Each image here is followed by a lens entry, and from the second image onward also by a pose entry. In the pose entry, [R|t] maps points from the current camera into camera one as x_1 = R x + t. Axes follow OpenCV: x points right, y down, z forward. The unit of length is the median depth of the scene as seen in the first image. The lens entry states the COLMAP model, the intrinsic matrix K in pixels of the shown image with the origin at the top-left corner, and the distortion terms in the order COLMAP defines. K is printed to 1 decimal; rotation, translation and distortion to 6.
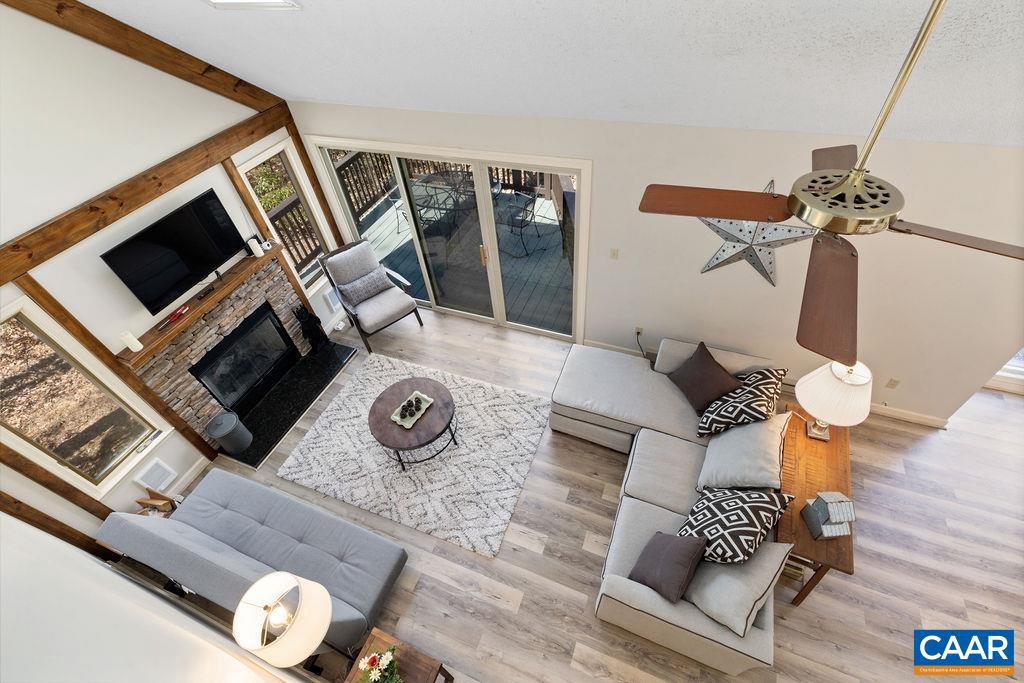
lens RADIAL K [[458.9, 0, 514.9], [0, 458.9, 342.5], [0, 0, 1]] dist [0.011553, -0.001568]
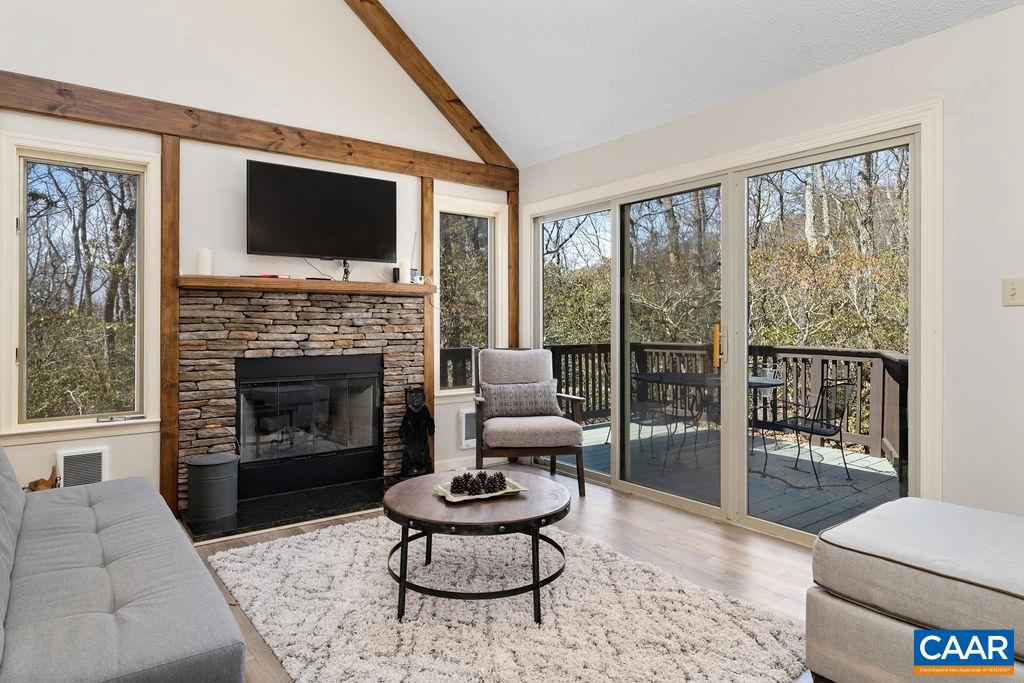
lens RADIAL K [[607.0, 0, 509.9], [0, 607.0, 319.1], [0, 0, 1]] dist [0.008764, -0.000928]
pose [[0.856485, 0.071538, -0.511191, 0.104040], [-0.414506, 0.685501, -0.598560, 0.383995], [0.307602, 0.724549, 0.616774, 0.508003]]
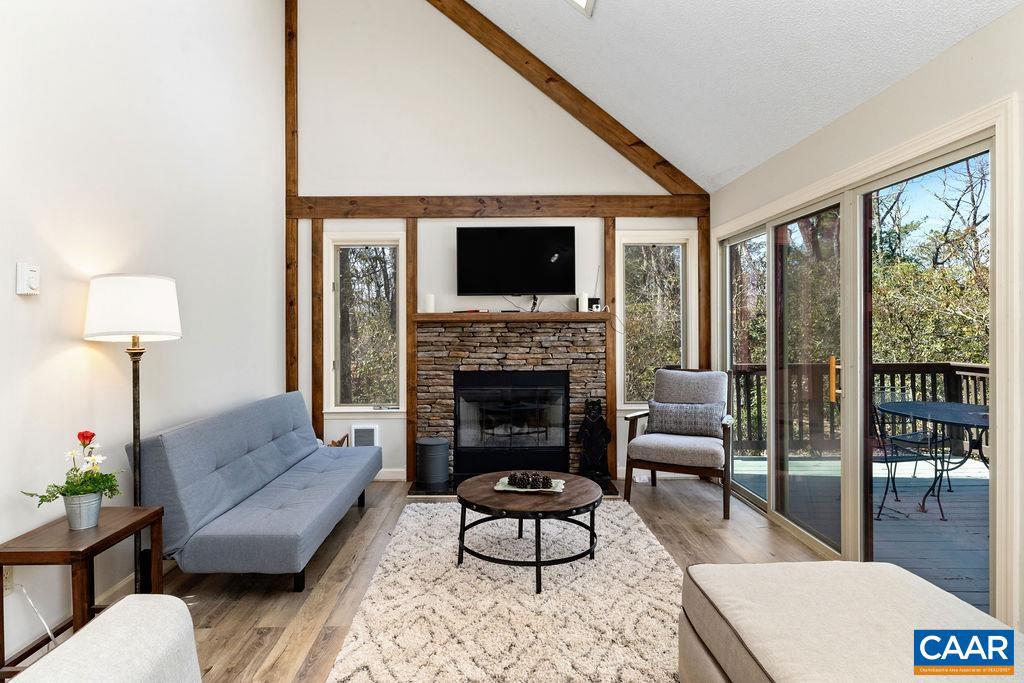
lens RADIAL K [[607.0, 0, 502.3], [0, 607.0, 325.5], [0, 0, 1]] dist [0.008764, -0.000928]
pose [[0.381810, 0.072683, -0.921378, 0.476511], [-0.684266, 0.692364, -0.228936, 0.207509], [0.621290, 0.717878, 0.314086, 0.583306]]
